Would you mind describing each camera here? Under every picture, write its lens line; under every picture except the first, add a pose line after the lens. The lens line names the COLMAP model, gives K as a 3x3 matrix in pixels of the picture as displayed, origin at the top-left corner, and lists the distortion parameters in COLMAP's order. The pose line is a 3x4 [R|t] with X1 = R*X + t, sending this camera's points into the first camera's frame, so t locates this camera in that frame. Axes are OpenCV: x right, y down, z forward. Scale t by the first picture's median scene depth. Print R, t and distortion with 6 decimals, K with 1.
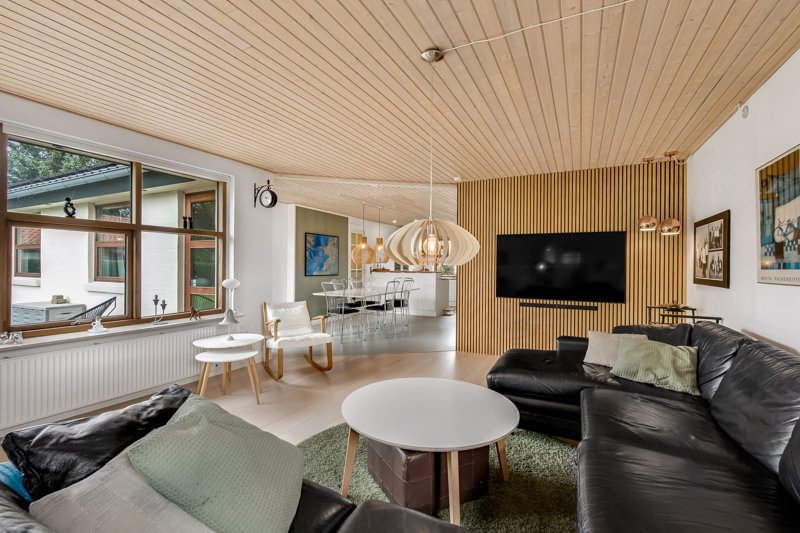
lens RADIAL K [[355.4, 0, 401.0], [0, 355.4, 267.4], [0, 0, 1]] dist [0.001631, 0.000182]
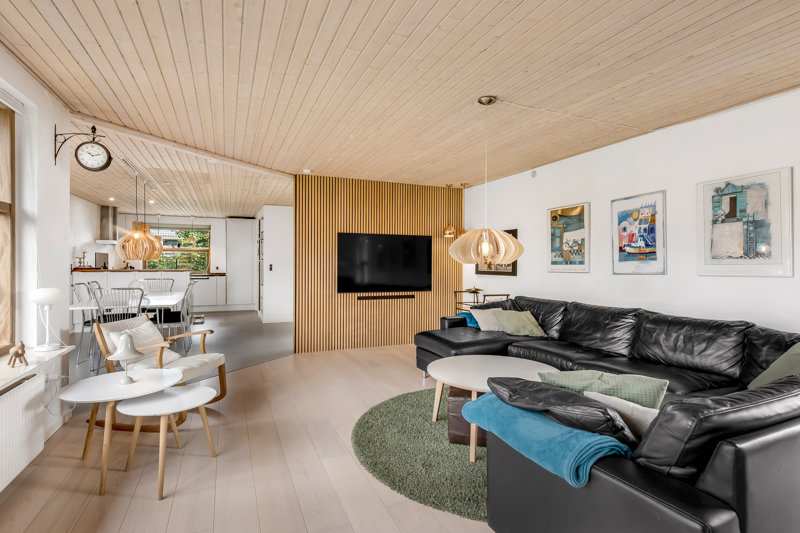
lens RADIAL K [[393.4, 0, 401.1], [0, 393.4, 264.9], [0, 0, 1]] dist [0.004249, 0.000426]
pose [[0.649096, -0.009096, 0.760652, -0.470441], [0.005032, 0.999958, 0.007664, -0.005570], [-0.760690, -0.001147, 0.649115, 0.122481]]
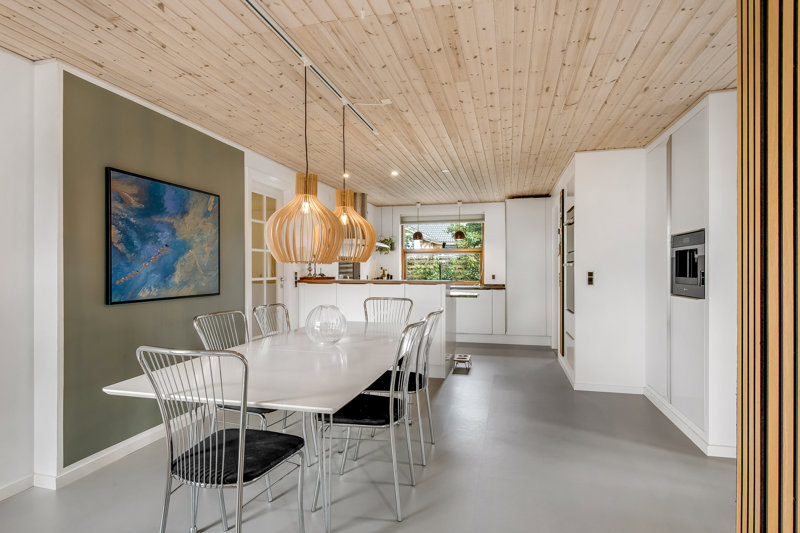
lens RADIAL K [[439.9, 0, 396.9], [0, 439.9, 267.1], [0, 0, 1]] dist [0.021214, 0.000397]
pose [[0.980074, -0.008737, 0.198440, -0.135319], [0.010469, 0.999916, -0.007681, -0.004042], [-0.198356, 0.009606, 0.980083, 0.807902]]
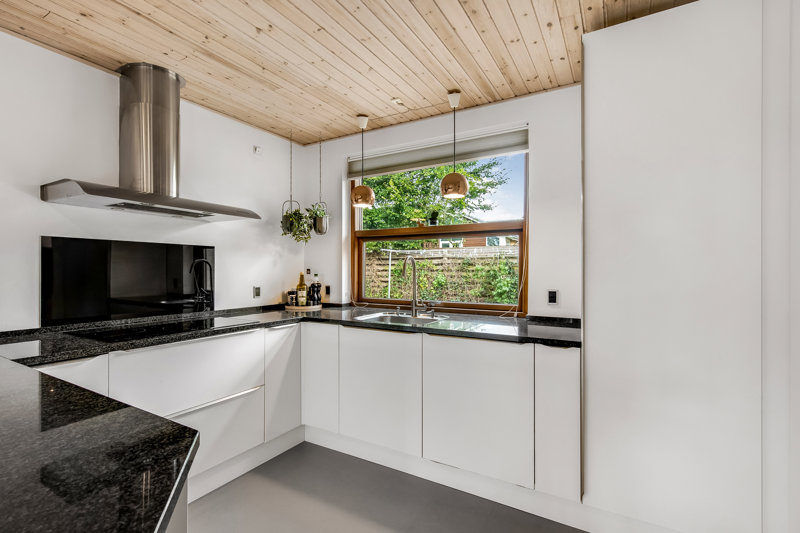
lens RADIAL K [[383.9, 0, 396.2], [0, 383.9, 271.4], [0, 0, 1]] dist [0.001838, -0.000390]
pose [[0.997917, -0.008920, -0.063890, 0.358694], [0.008782, 0.999958, -0.002450, -0.011215], [0.063909, 0.001884, 0.997954, 1.801555]]
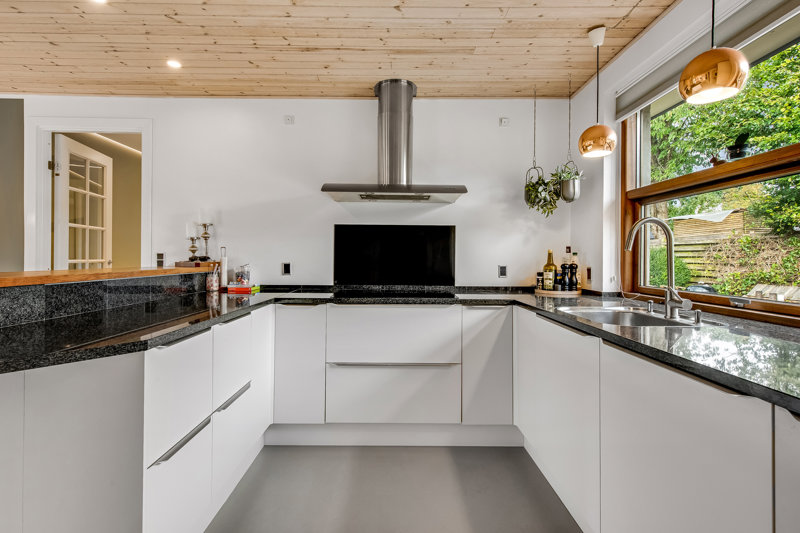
lens RADIAL K [[383.9, 0, 393.0], [0, 383.9, 259.6], [0, 0, 1]] dist [0.001838, -0.000390]
pose [[0.438526, -0.006134, -0.898697, 0.558257], [-0.009568, 0.999888, -0.011494, 0.010194], [0.898667, 0.013639, 0.438418, 2.008567]]
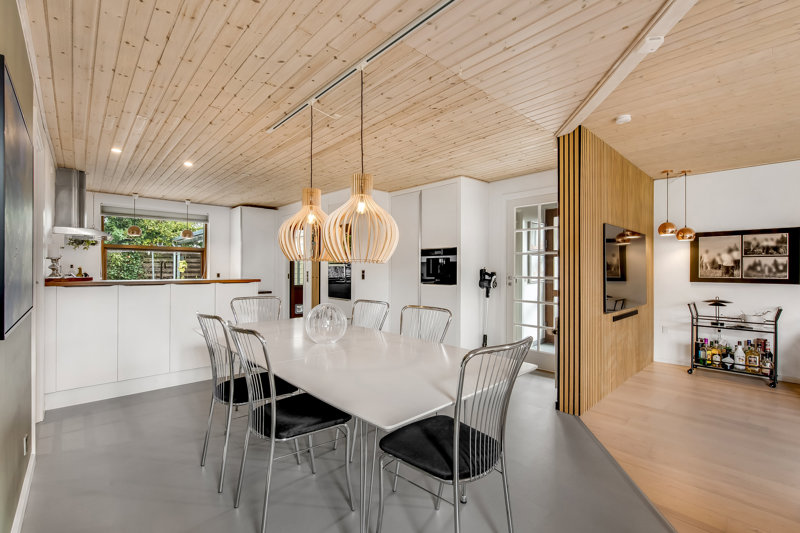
lens RADIAL K [[355.4, 0, 401.2], [0, 355.4, 267.6], [0, 0, 1]] dist [0.001631, 0.000182]
pose [[0.352002, -0.004259, 0.935989, -0.530502], [0.004925, 0.999984, 0.002699, -0.007695], [-0.935986, 0.003660, 0.352018, 1.148819]]
